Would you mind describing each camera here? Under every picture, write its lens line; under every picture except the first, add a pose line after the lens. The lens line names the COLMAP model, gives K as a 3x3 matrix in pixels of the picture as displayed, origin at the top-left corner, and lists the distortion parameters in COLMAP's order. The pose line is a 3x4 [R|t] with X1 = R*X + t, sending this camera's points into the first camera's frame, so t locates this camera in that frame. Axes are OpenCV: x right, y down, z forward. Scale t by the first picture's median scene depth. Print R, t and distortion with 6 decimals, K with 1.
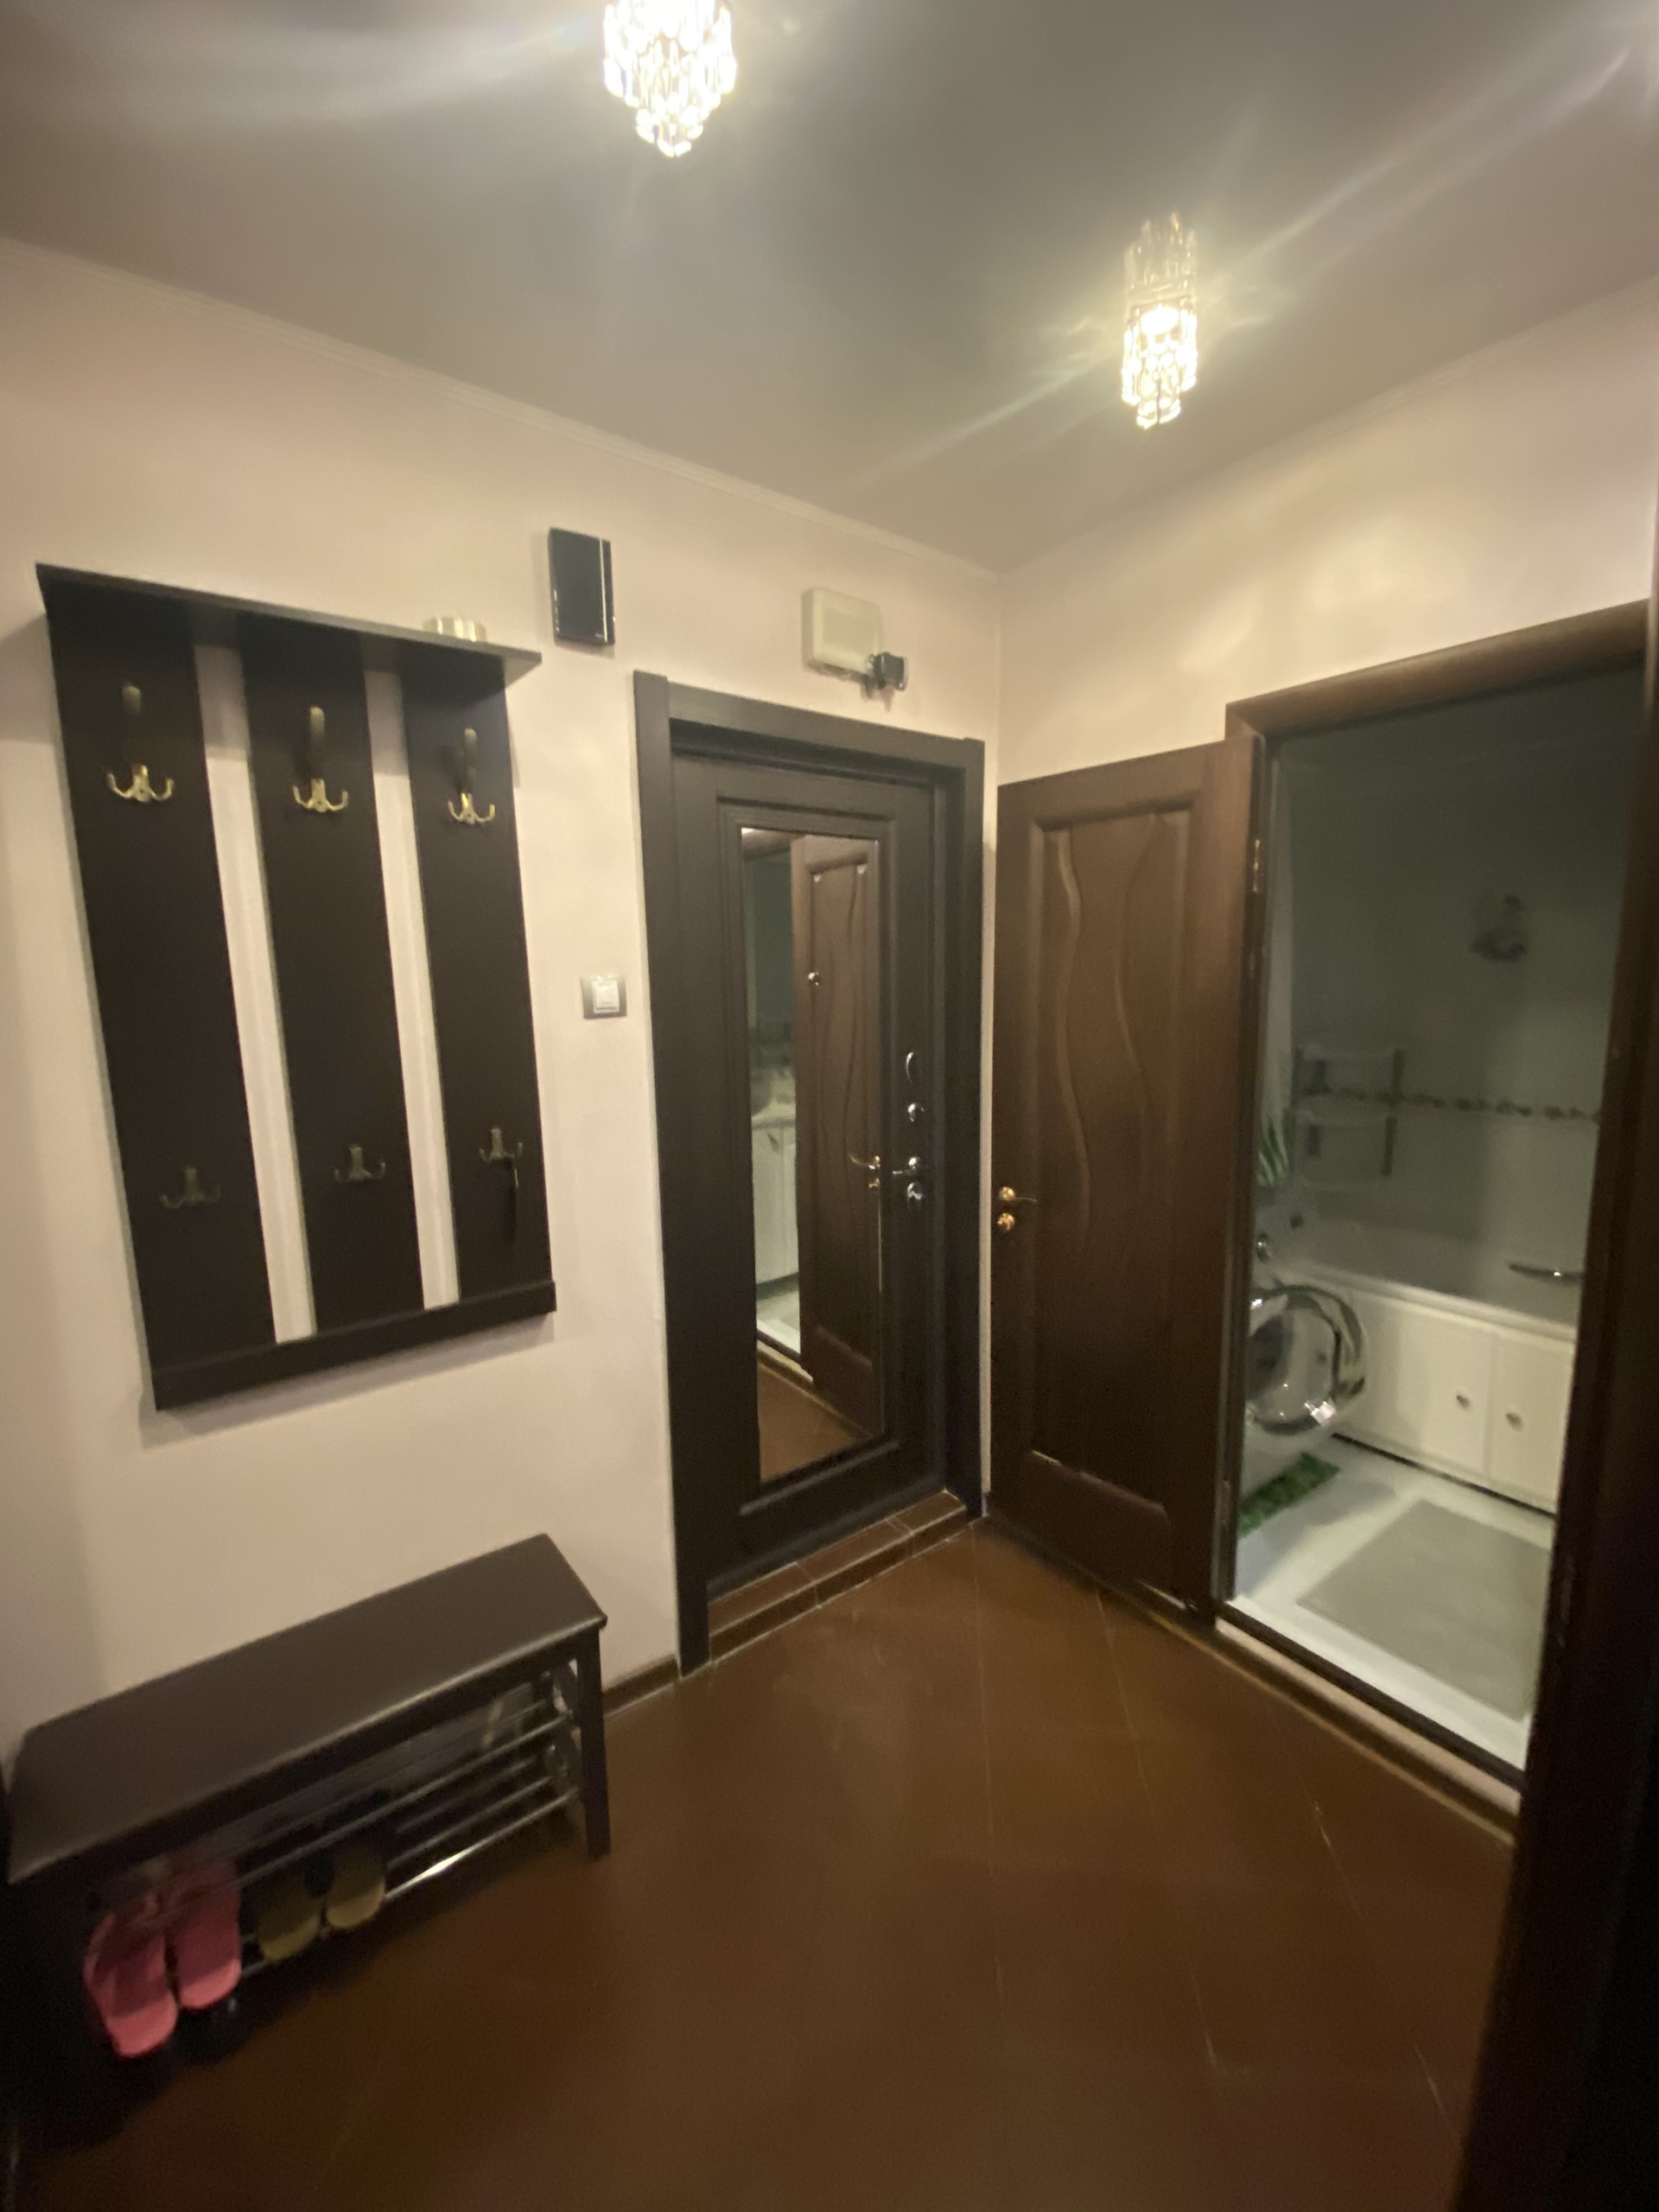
lens RADIAL K [[886.6, 0, 831.3], [0, 886.6, 1111.9], [0, 0, 1]] dist [0.005797, -0.011347]
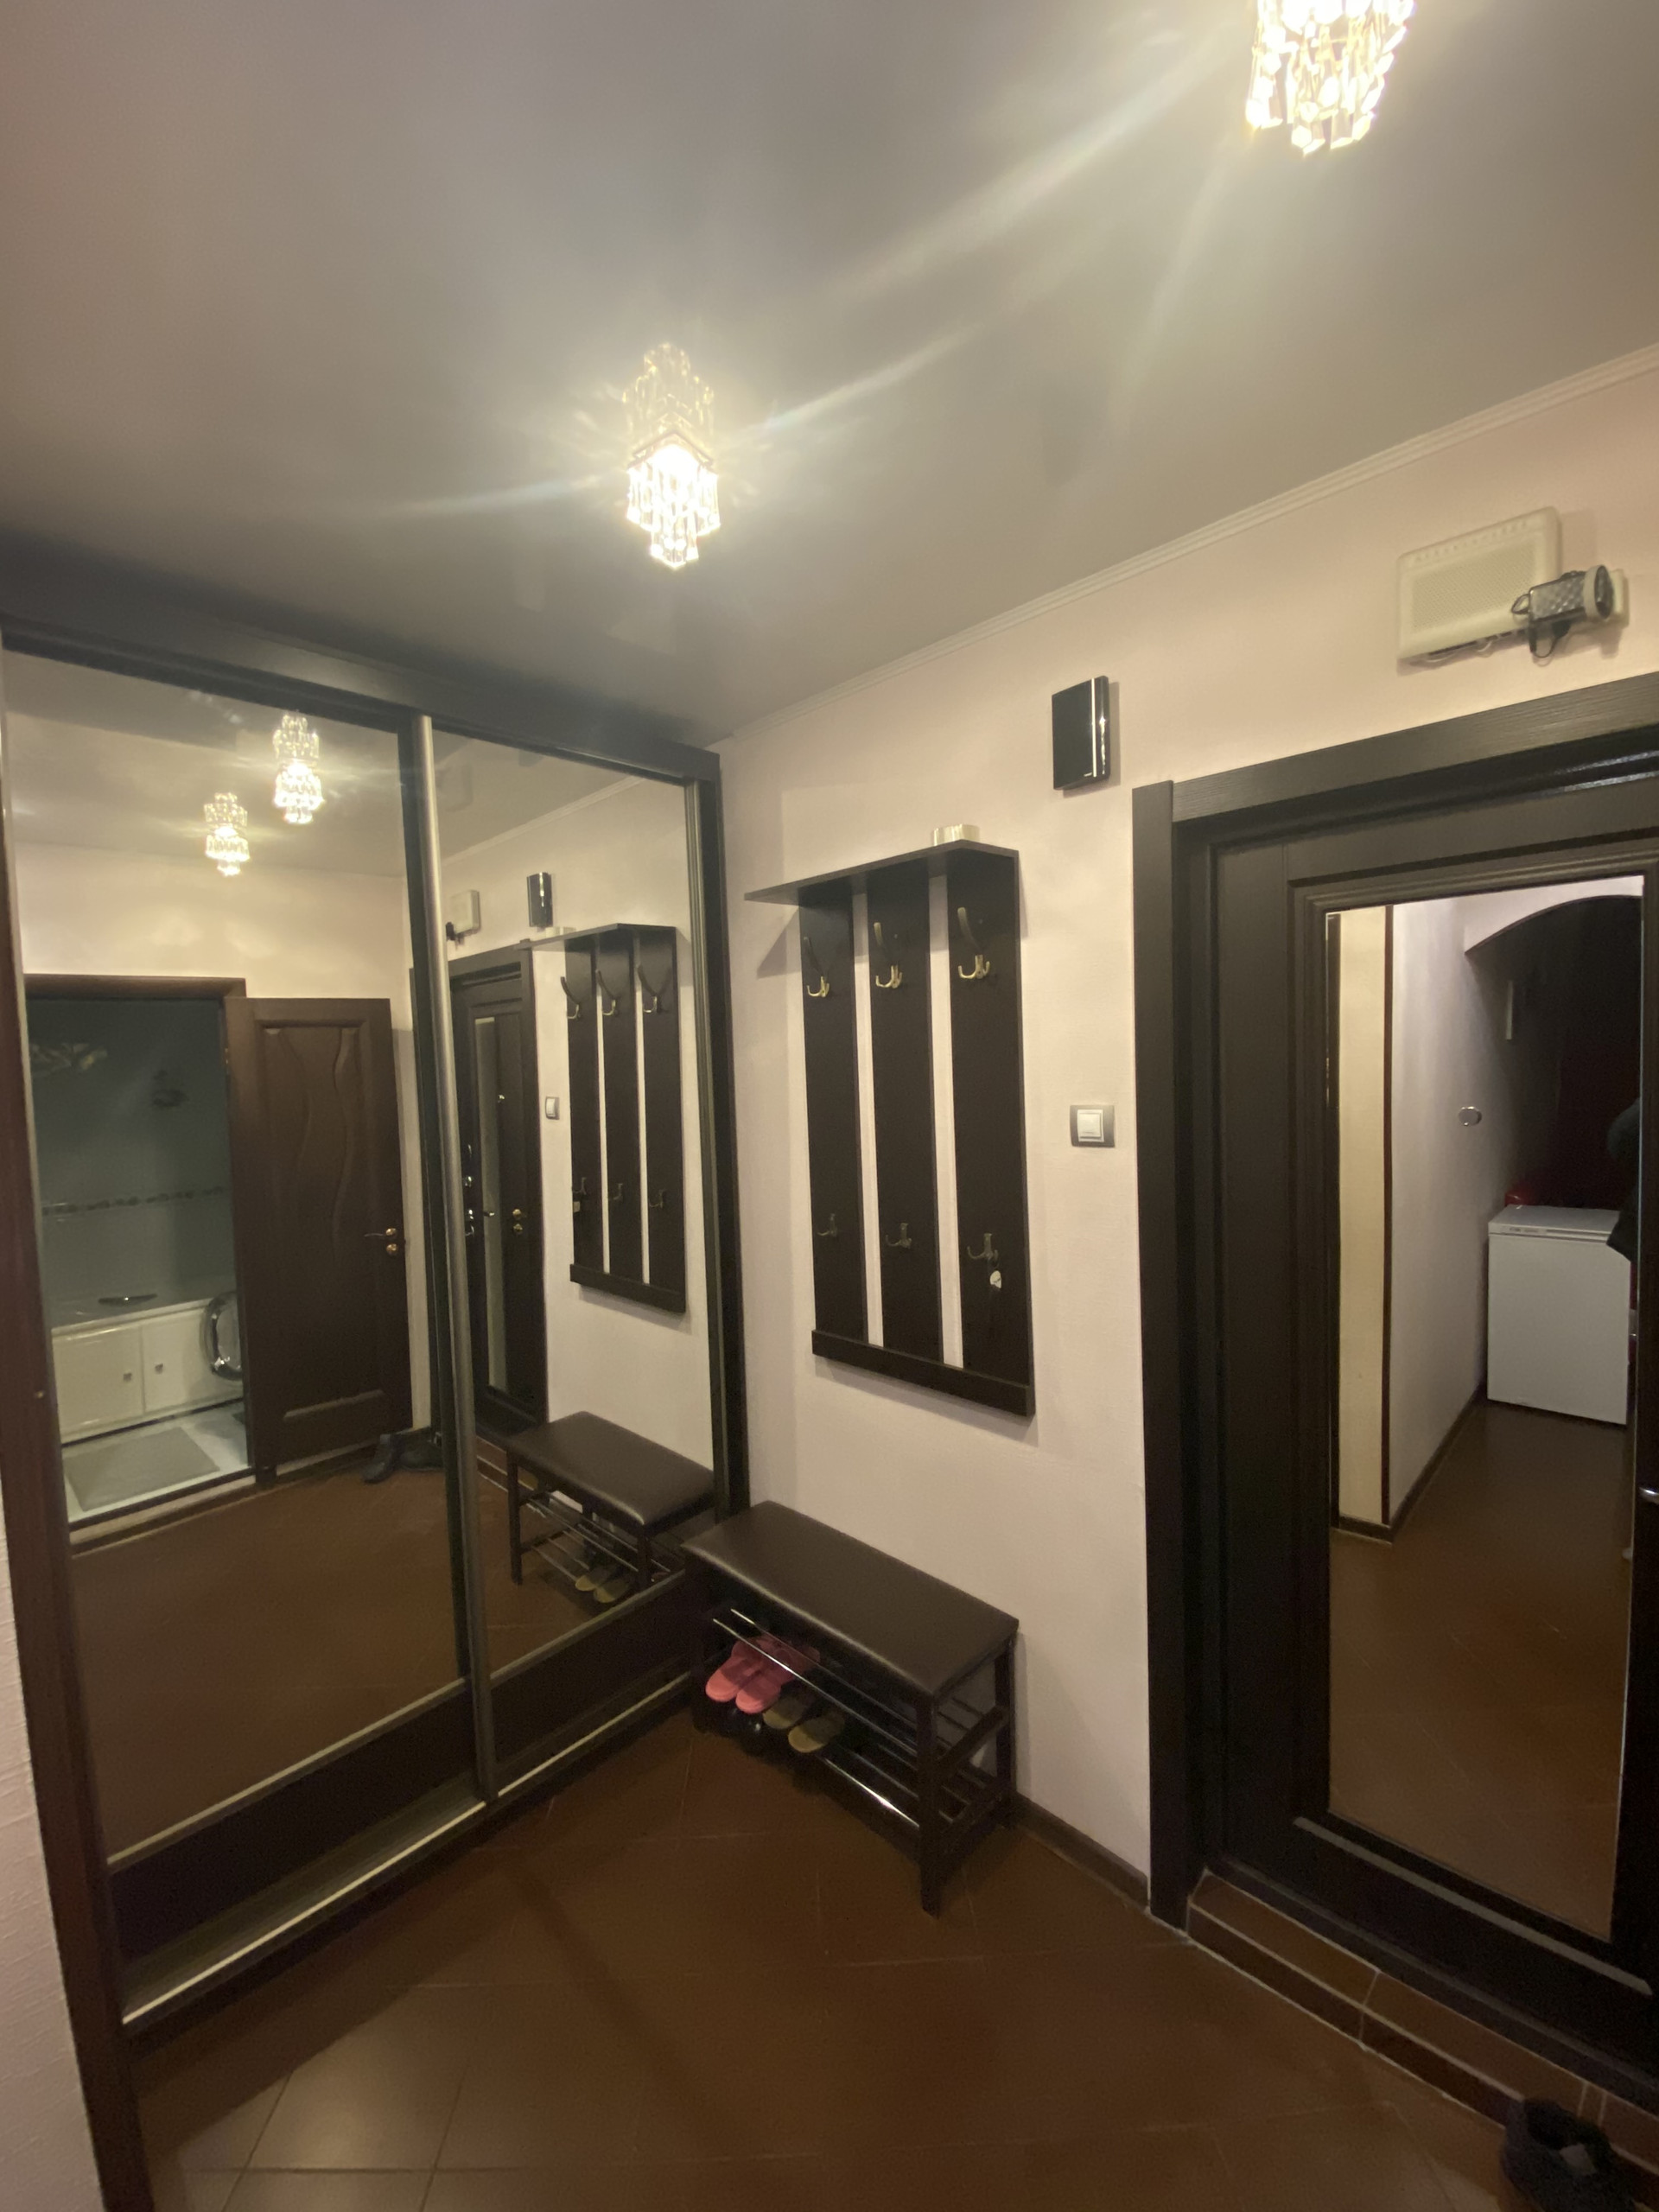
lens RADIAL K [[886.6, 0, 829.8], [0, 886.6, 1102.1], [0, 0, 1]] dist [0.005797, -0.011347]
pose [[0.168965, 0.065231, -0.983461, 0.667521], [-0.119248, 0.991831, 0.045299, -0.167066], [0.978382, 0.109622, 0.175363, 0.542784]]
